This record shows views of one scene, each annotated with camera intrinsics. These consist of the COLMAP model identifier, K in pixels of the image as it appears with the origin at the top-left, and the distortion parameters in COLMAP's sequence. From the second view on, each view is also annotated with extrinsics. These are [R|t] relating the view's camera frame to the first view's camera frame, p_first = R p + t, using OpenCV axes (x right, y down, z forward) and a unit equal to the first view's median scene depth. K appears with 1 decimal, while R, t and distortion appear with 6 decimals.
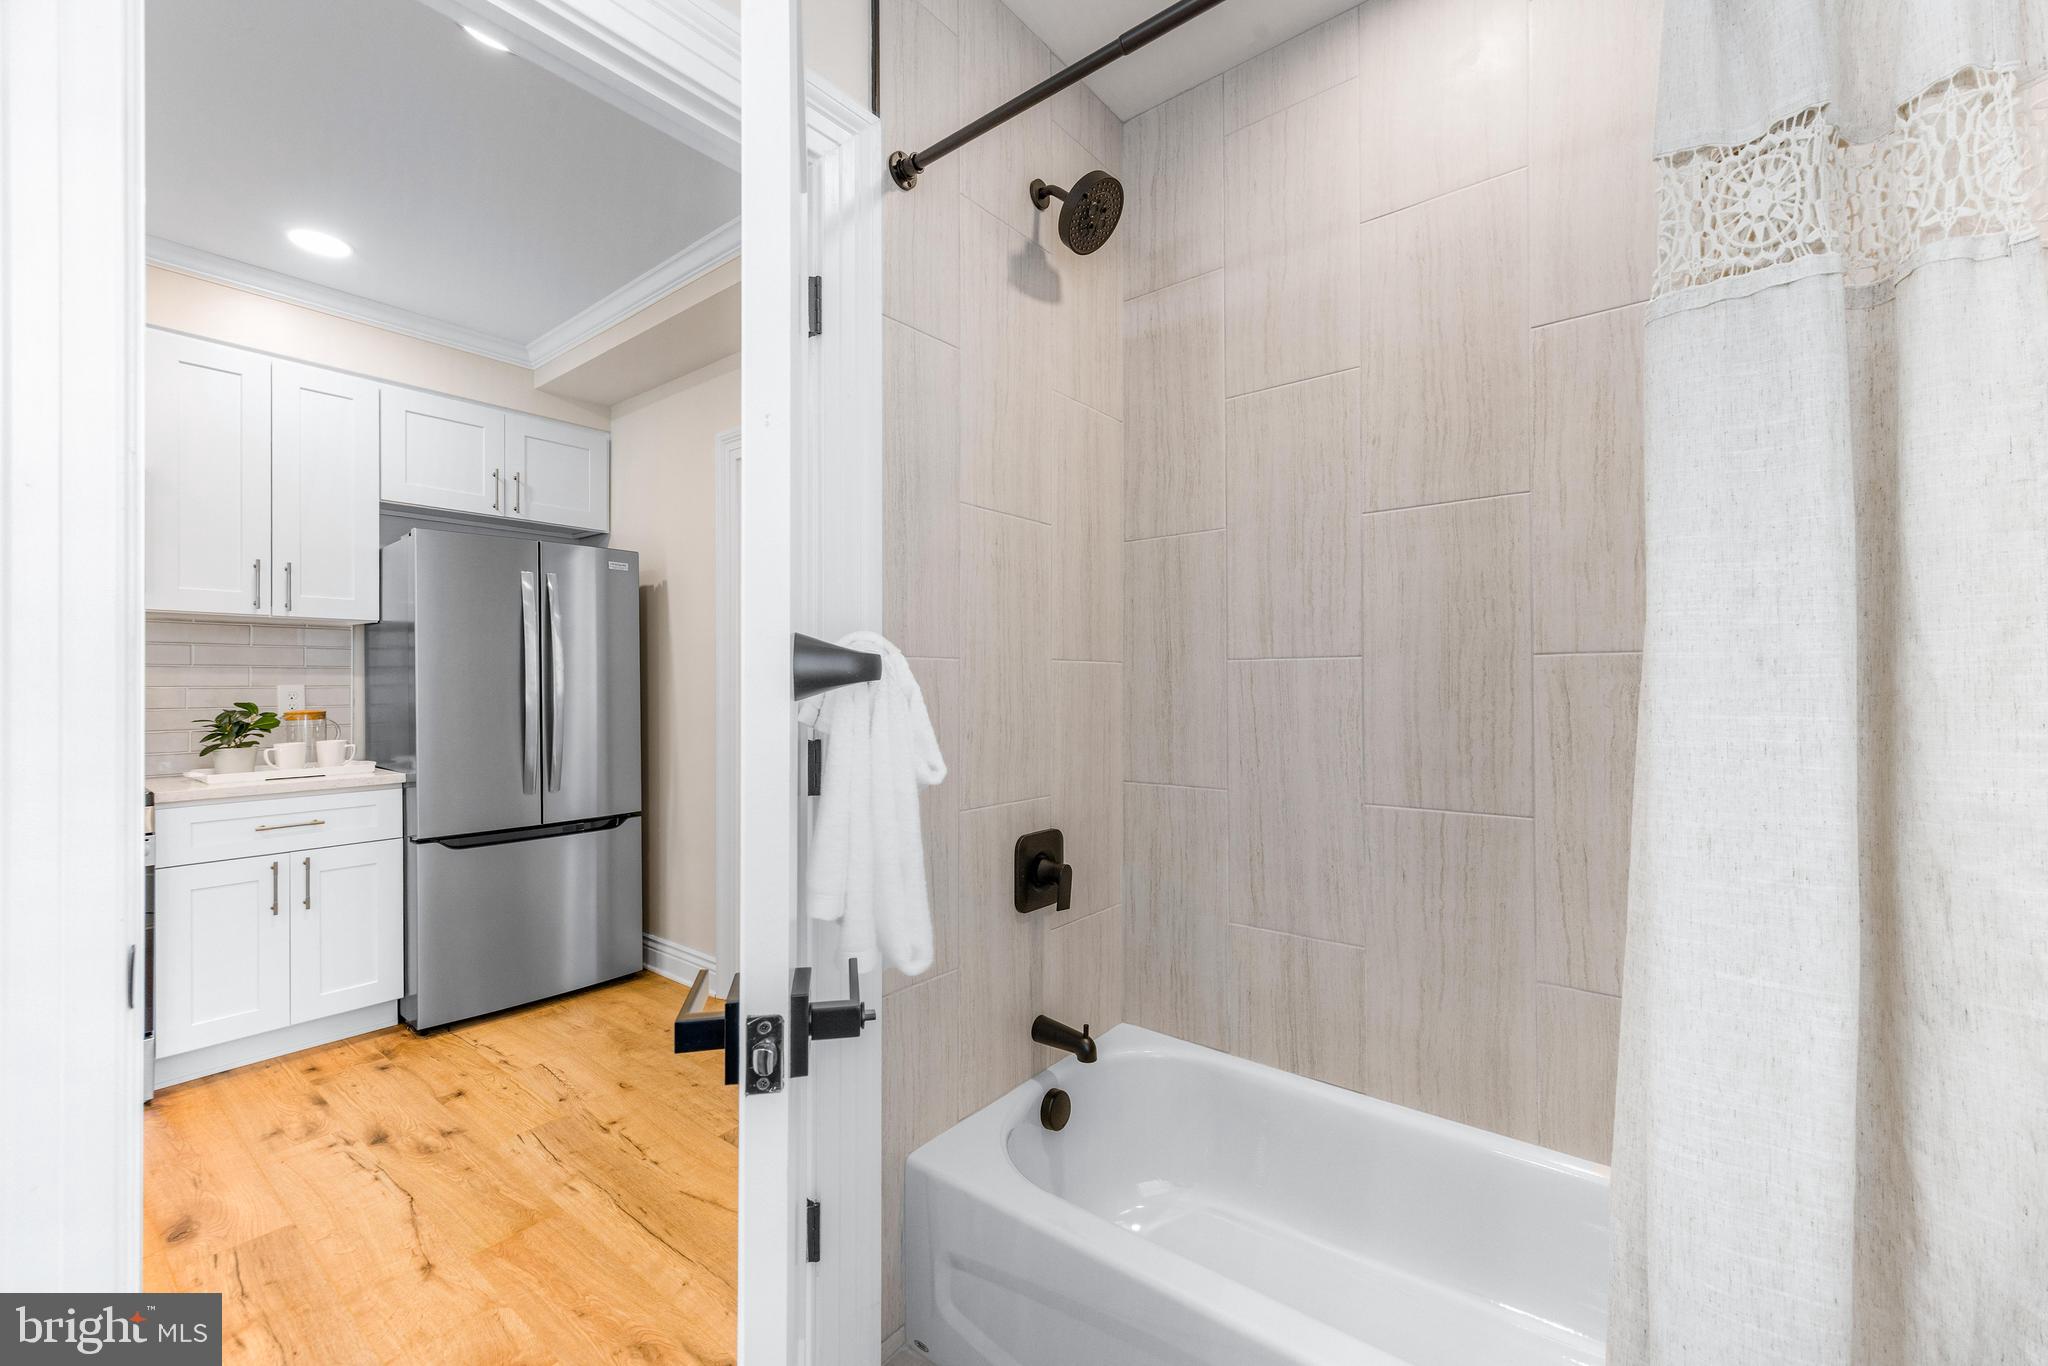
lens RADIAL K [[834.2, 0, 1024.0], [0, 834.2, 683.0], [0, 0, 1]] dist [-0.000741, -0.000034]
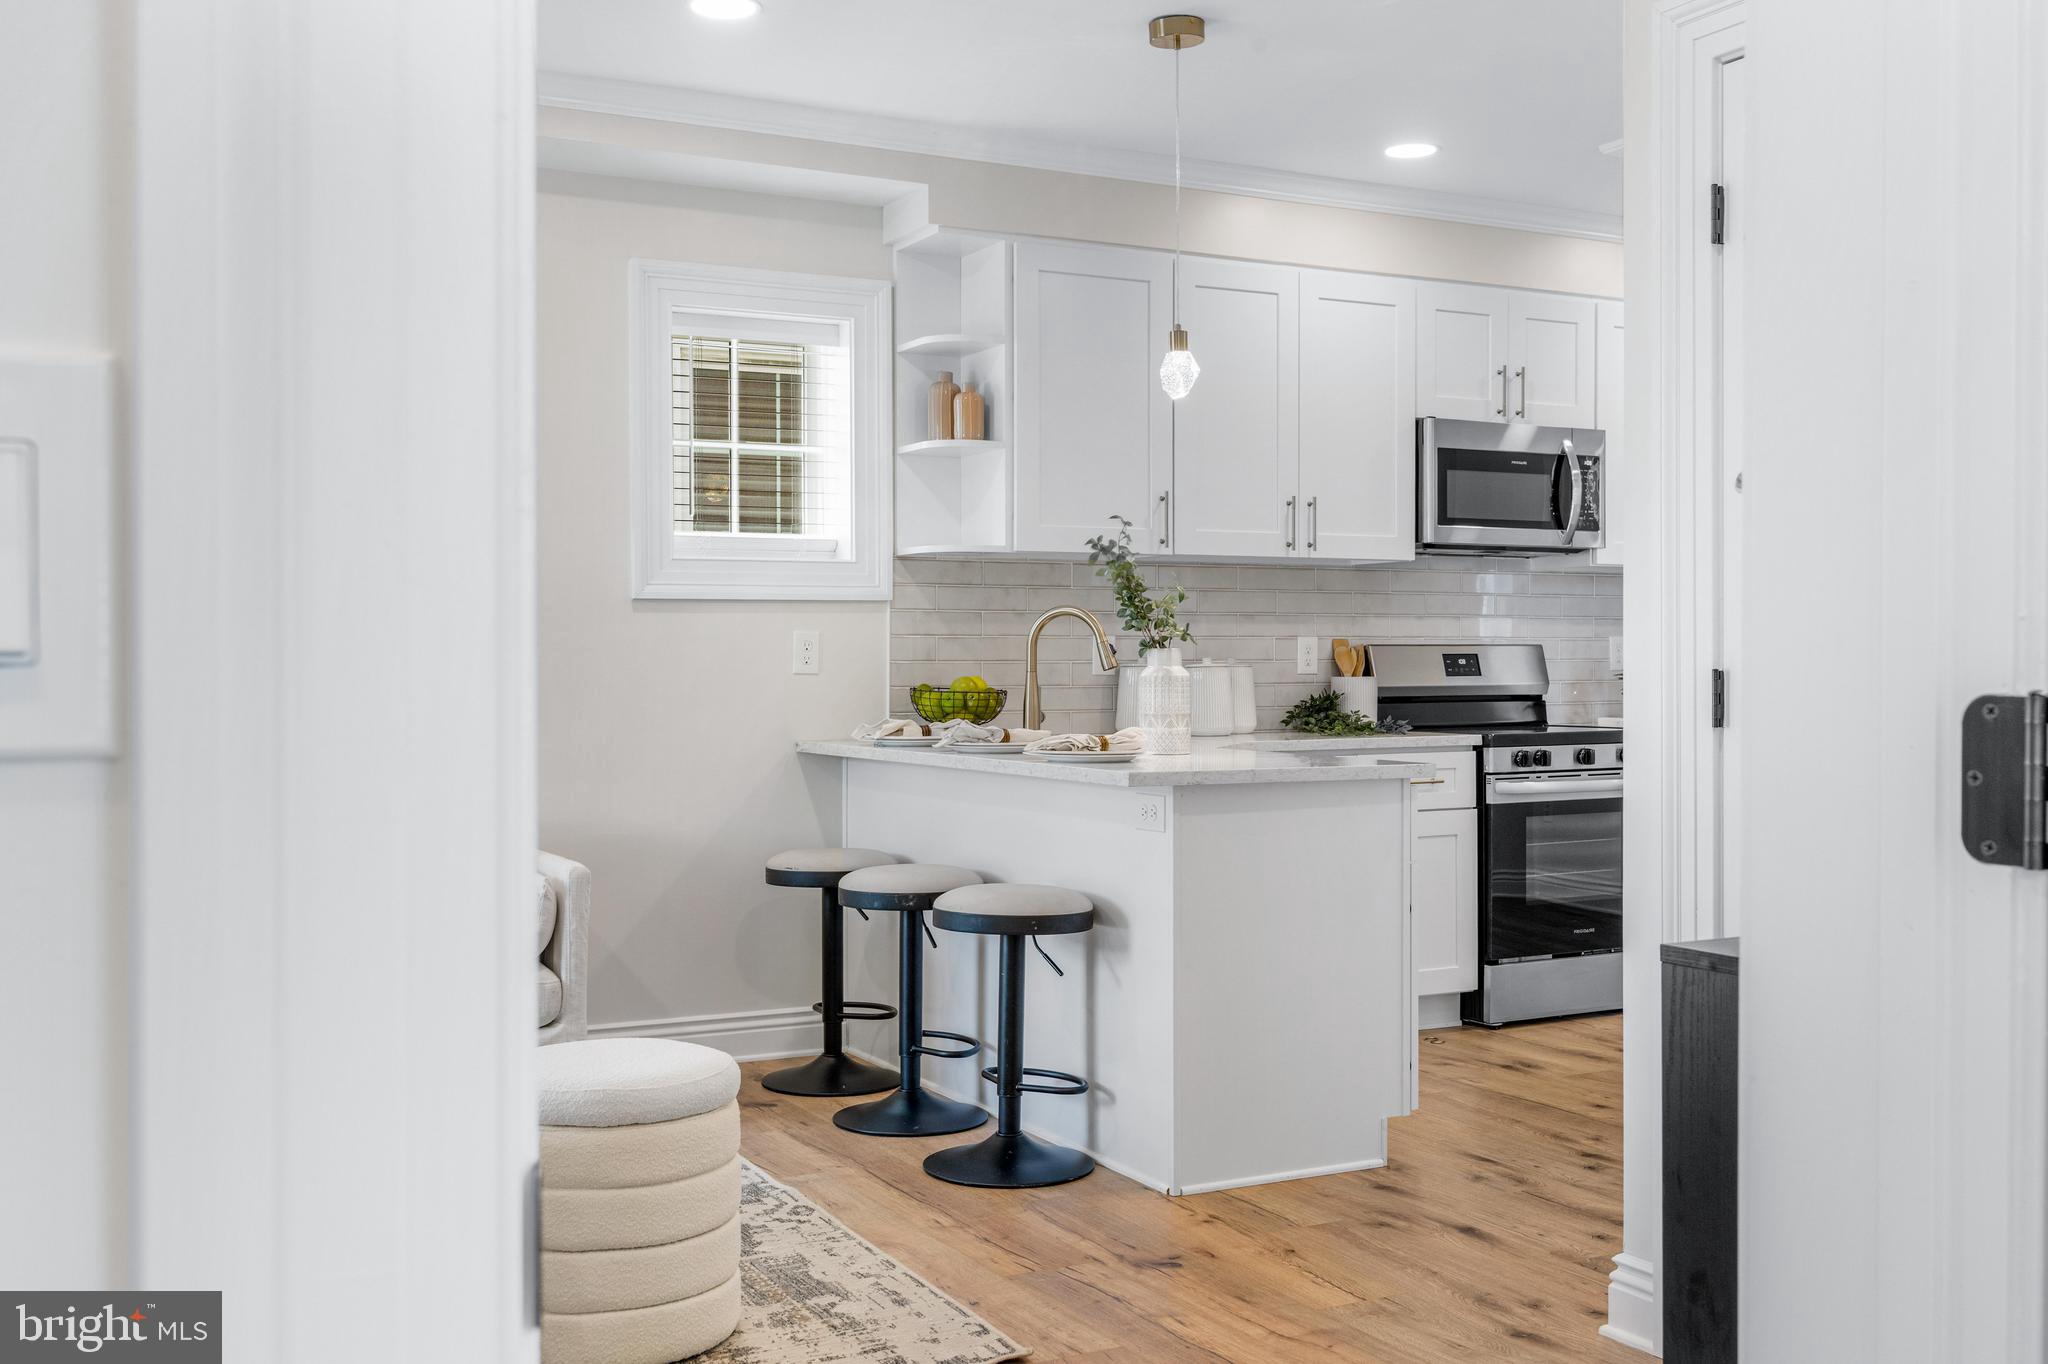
lens RADIAL K [[1972.9, 0, 1024.0], [0, 1972.9, 682.0], [0, 0, 1]] dist [-0.010341, -0.002470]
pose [[0.914603, 0.000690, -0.404352, -0.679952], [0.004314, 0.999925, 0.011463, 0.029598], [0.404329, -0.012228, 0.914532, -1.557186]]
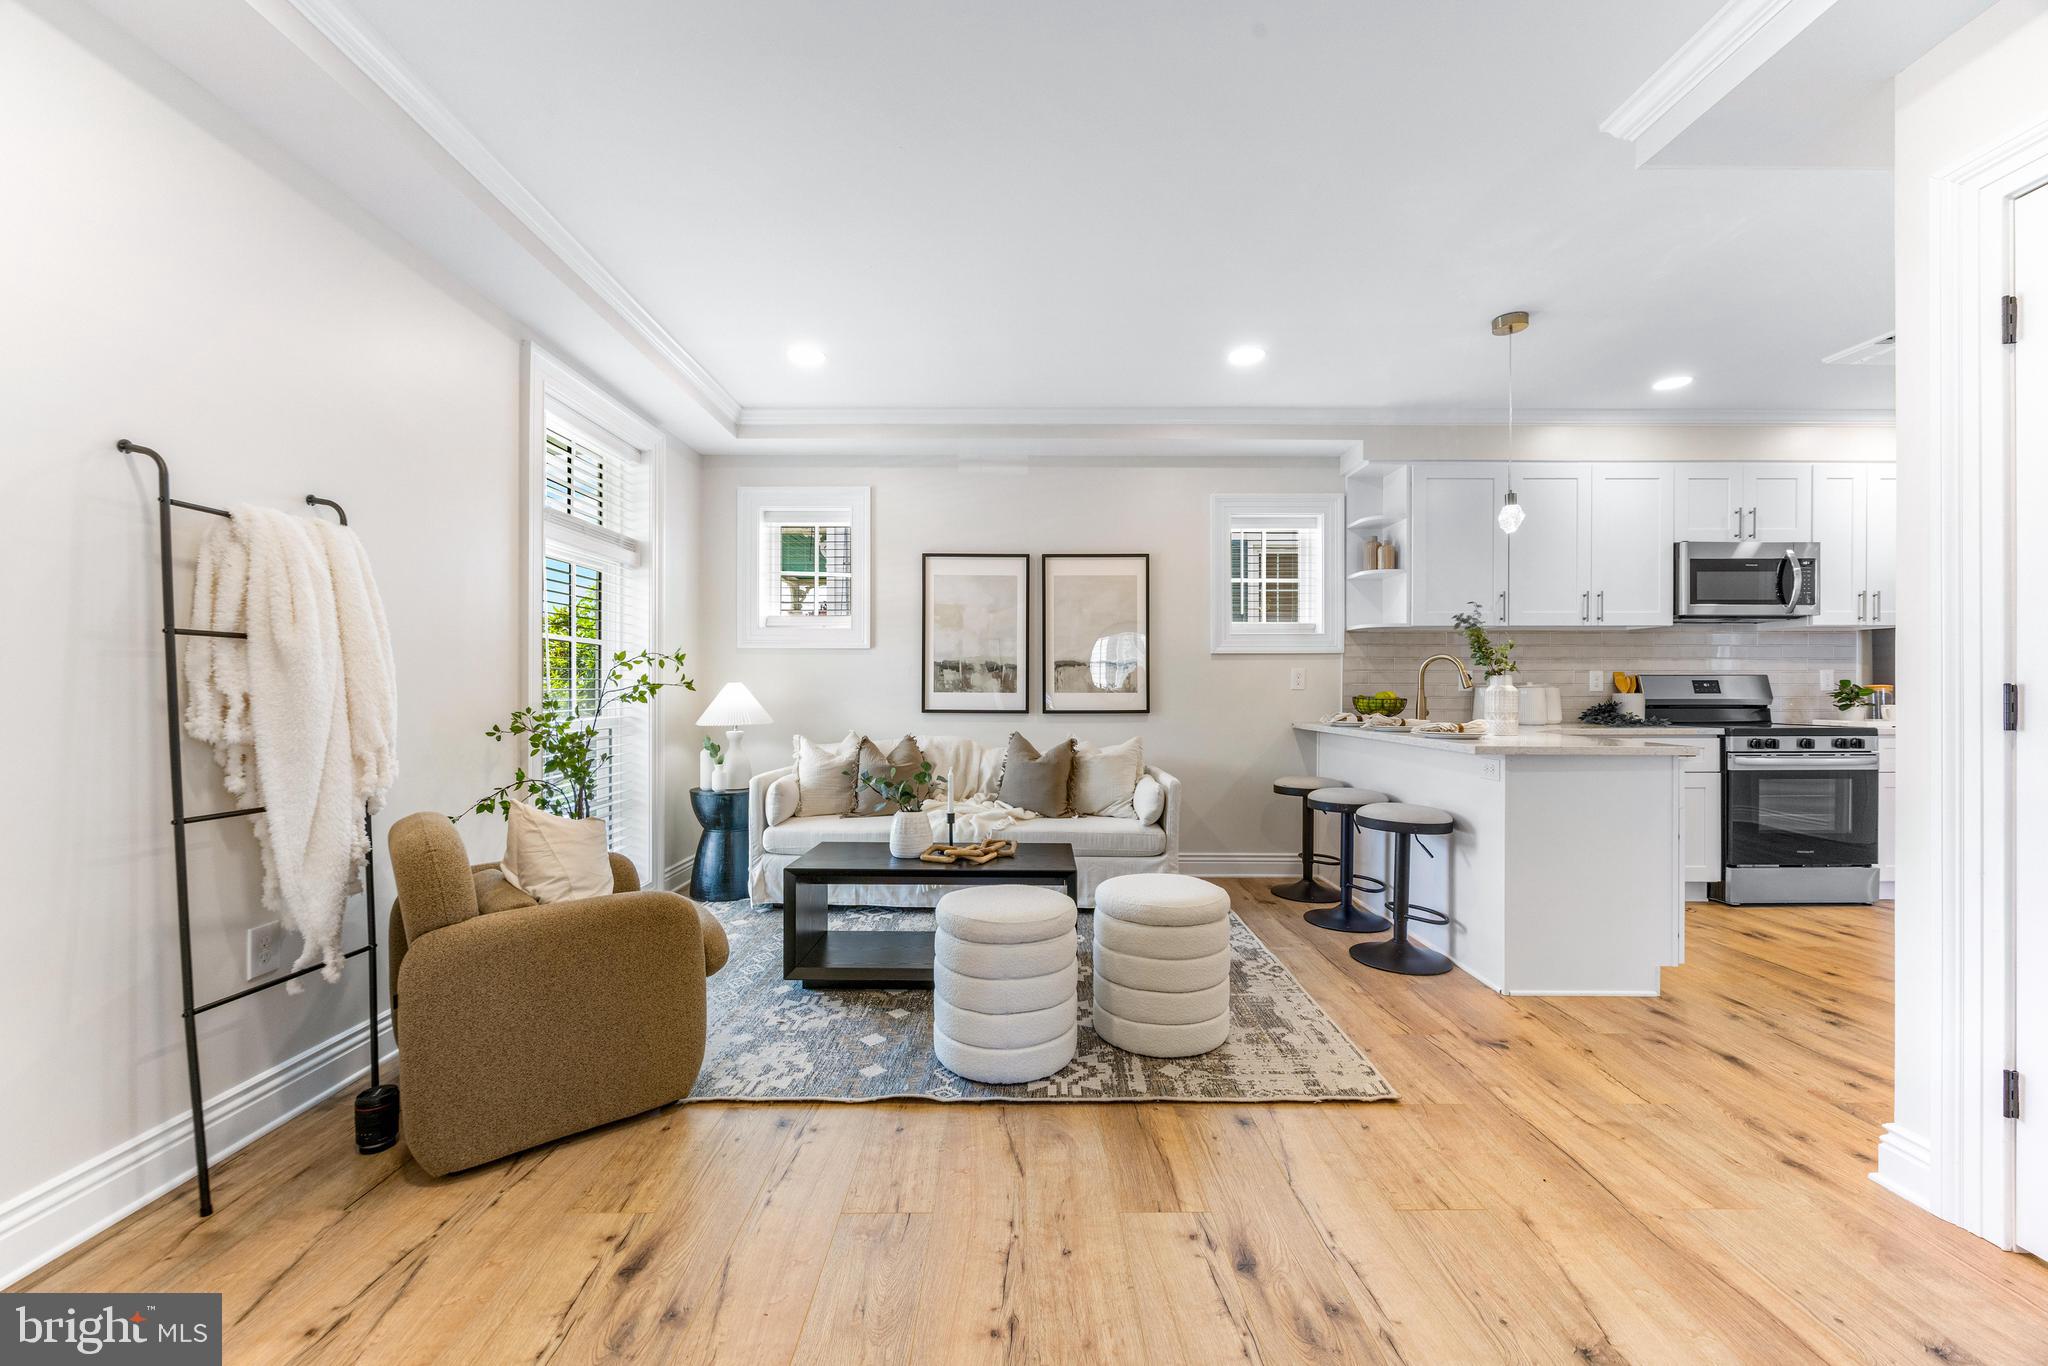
lens RADIAL K [[788.0, 0, 1024.9], [0, 788.0, 689.2], [0, 0, 1]] dist [-0.004461, 0.000061]
pose [[0.624891, 0.000821, -0.780712, -0.776306], [0.001019, 0.999998, 0.001867, 0.039187], [0.780711, -0.001962, 0.624889, -1.262367]]
